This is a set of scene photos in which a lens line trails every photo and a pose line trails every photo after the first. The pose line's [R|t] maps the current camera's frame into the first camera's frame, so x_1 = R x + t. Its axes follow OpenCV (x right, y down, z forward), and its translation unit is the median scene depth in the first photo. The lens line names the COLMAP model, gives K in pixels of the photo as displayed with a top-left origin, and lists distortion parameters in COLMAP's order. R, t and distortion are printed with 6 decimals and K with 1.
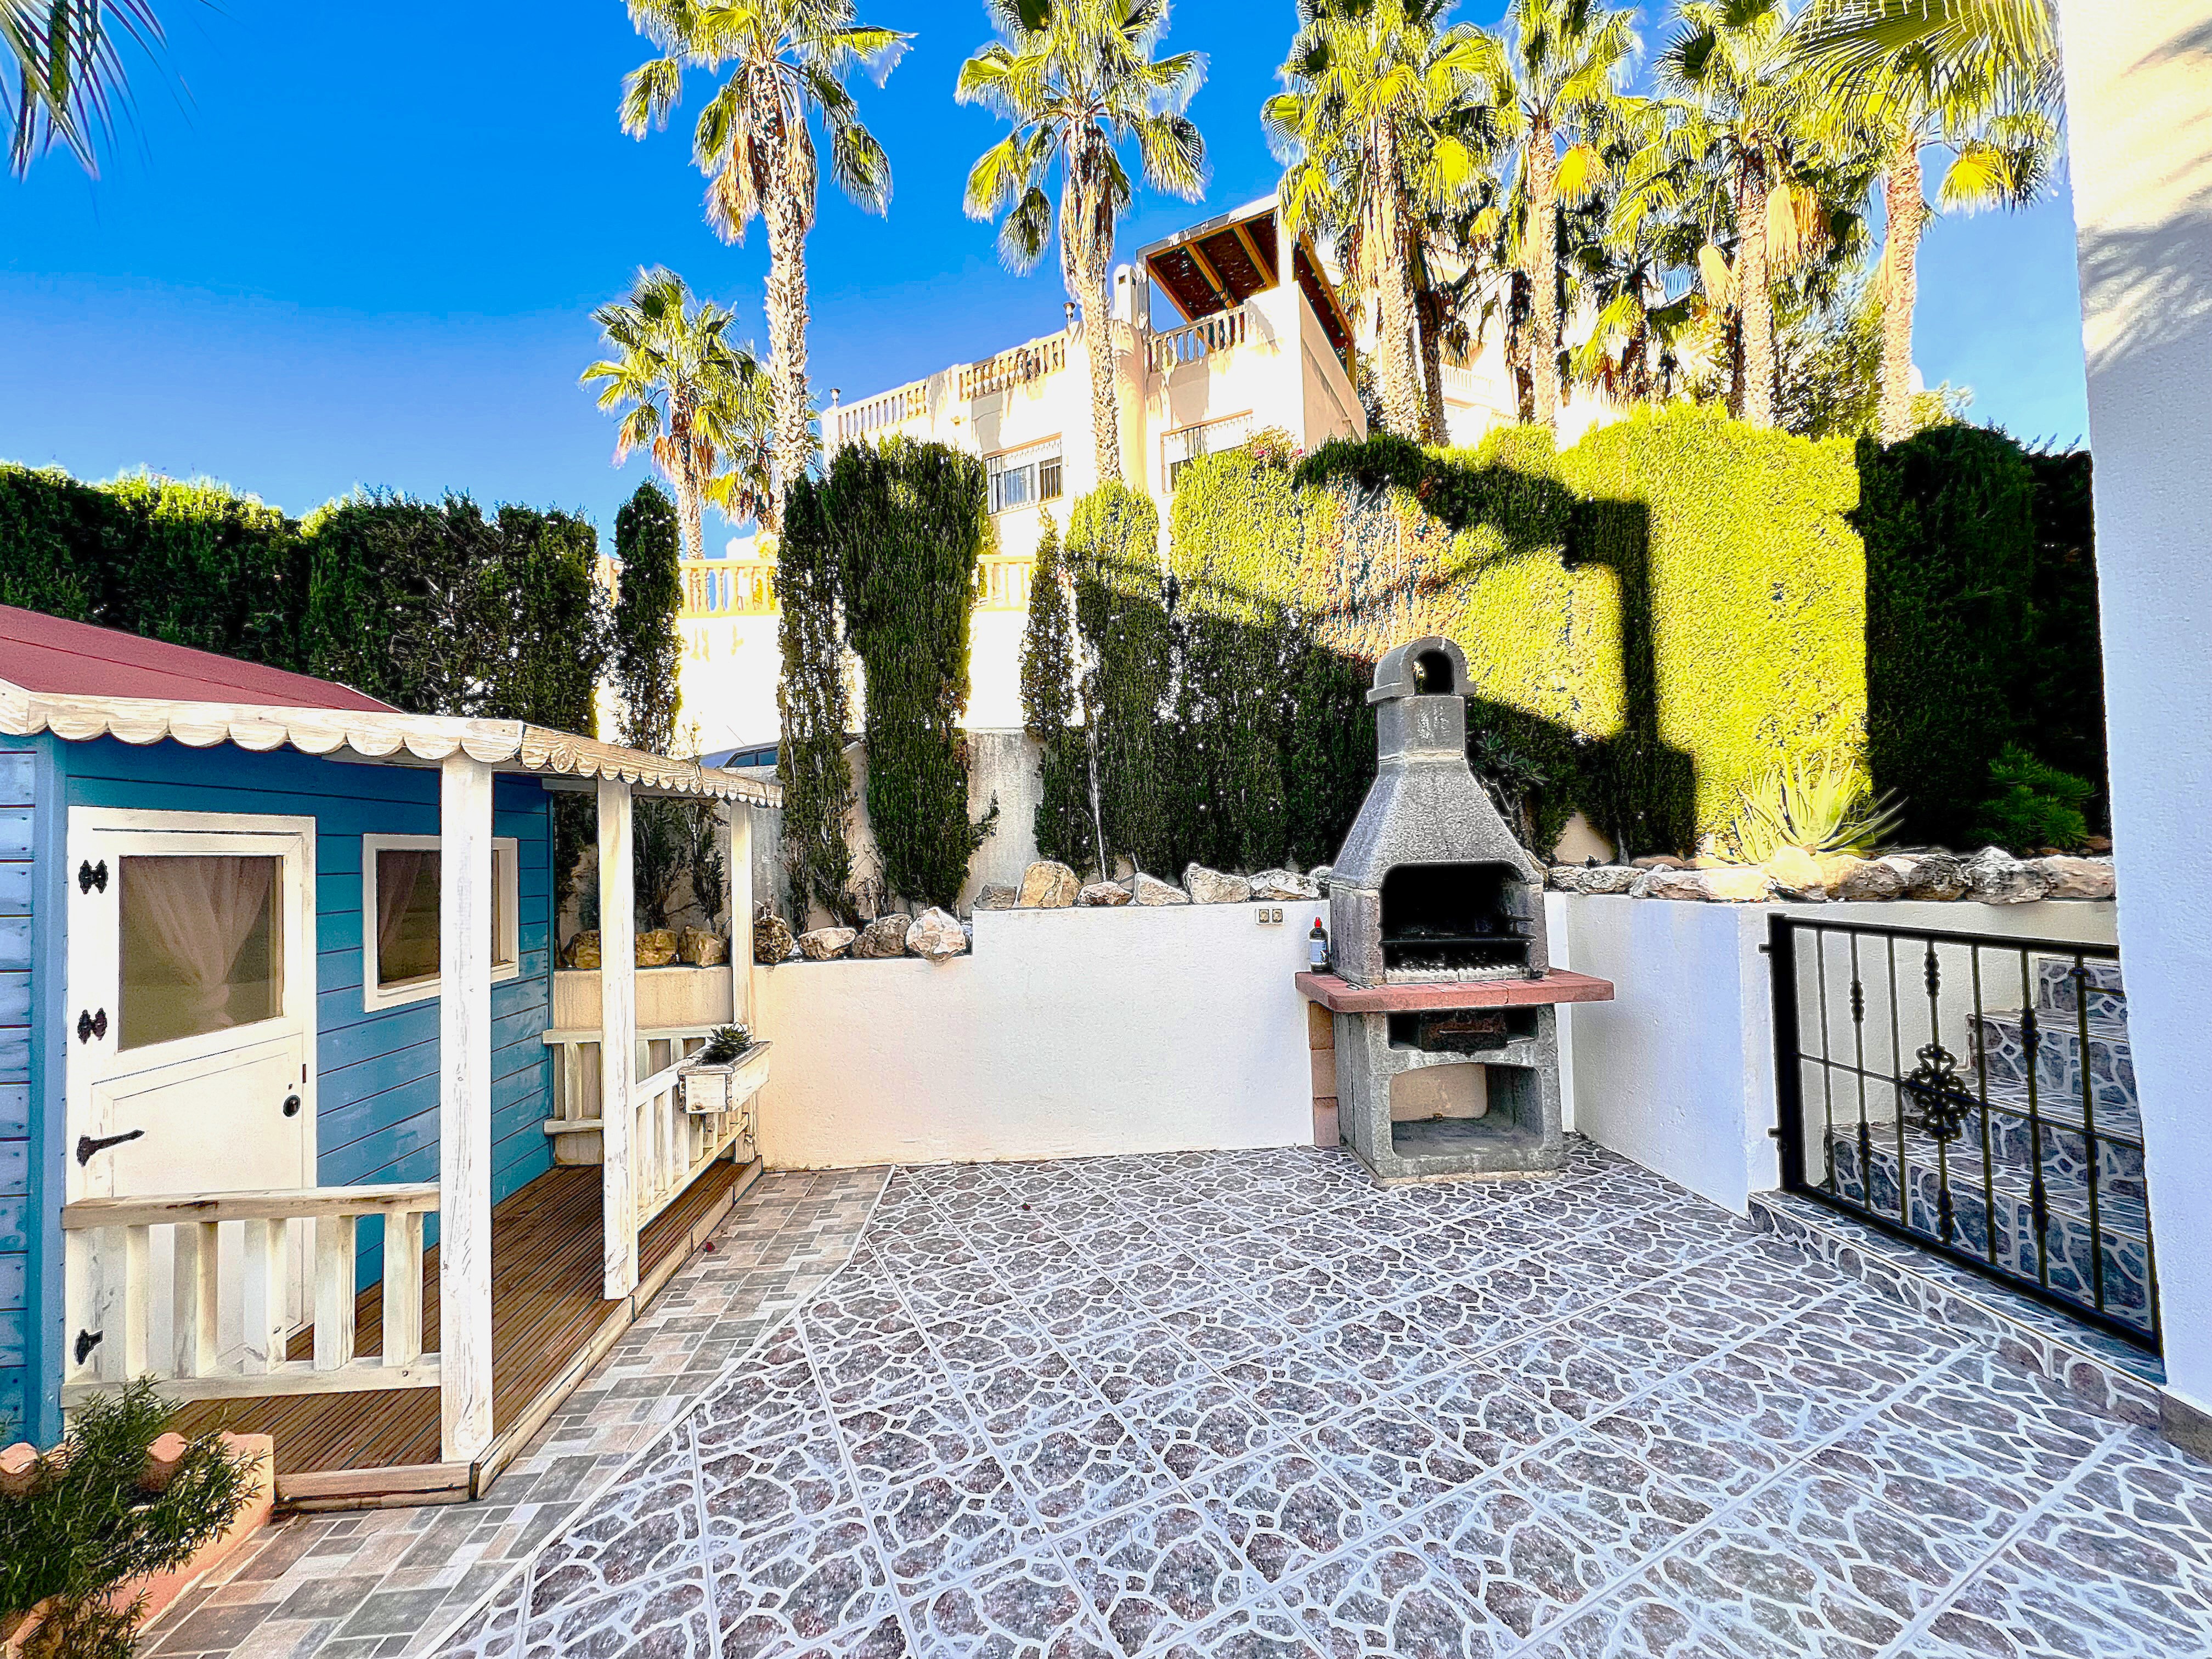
lens RADIAL K [[902.8, 0, 1106.0], [0, 902.8, 829.5], [0, 0, 1]] dist [-0.021759, -0.000171]
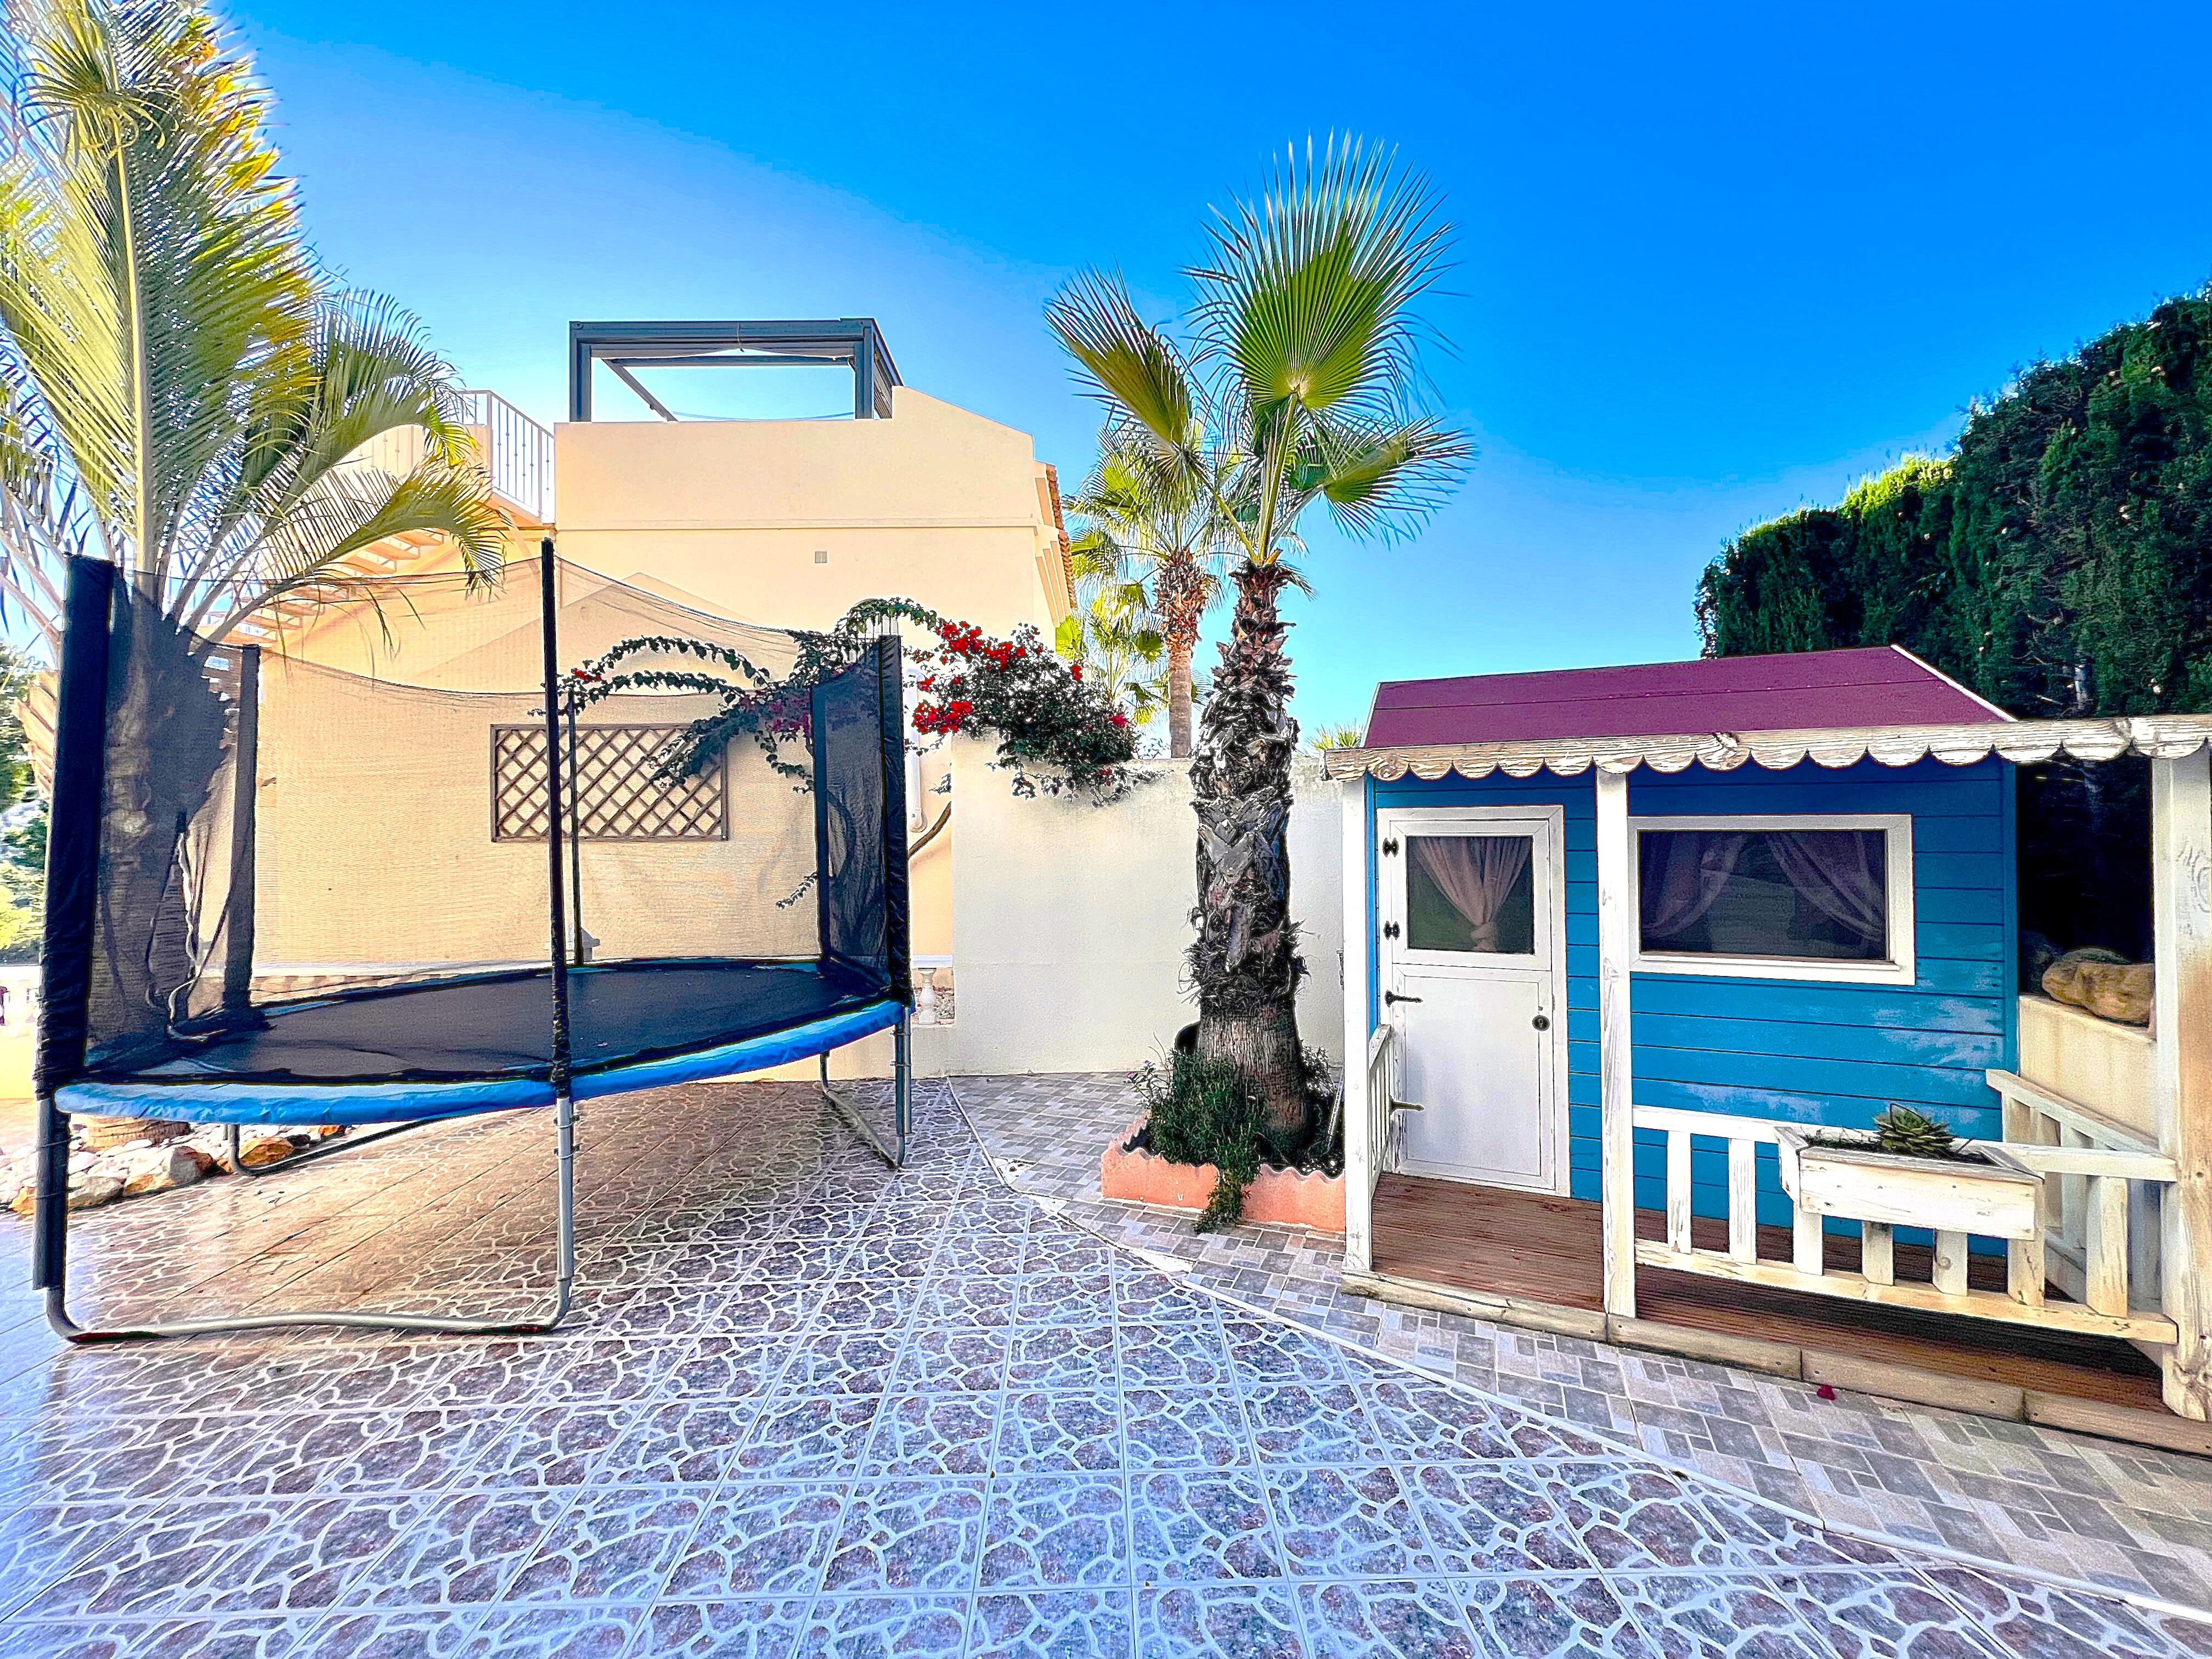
lens RADIAL K [[880.9, 0, 1106.0], [0, 880.9, 829.5], [0, 0, 1]] dist [0.001173, 0.000171]
pose [[-0.454230, 0.036757, -0.890126, 0.673739], [0.040106, 0.998979, 0.020785, -0.042127], [0.889981, -0.026258, -0.455240, 1.243251]]
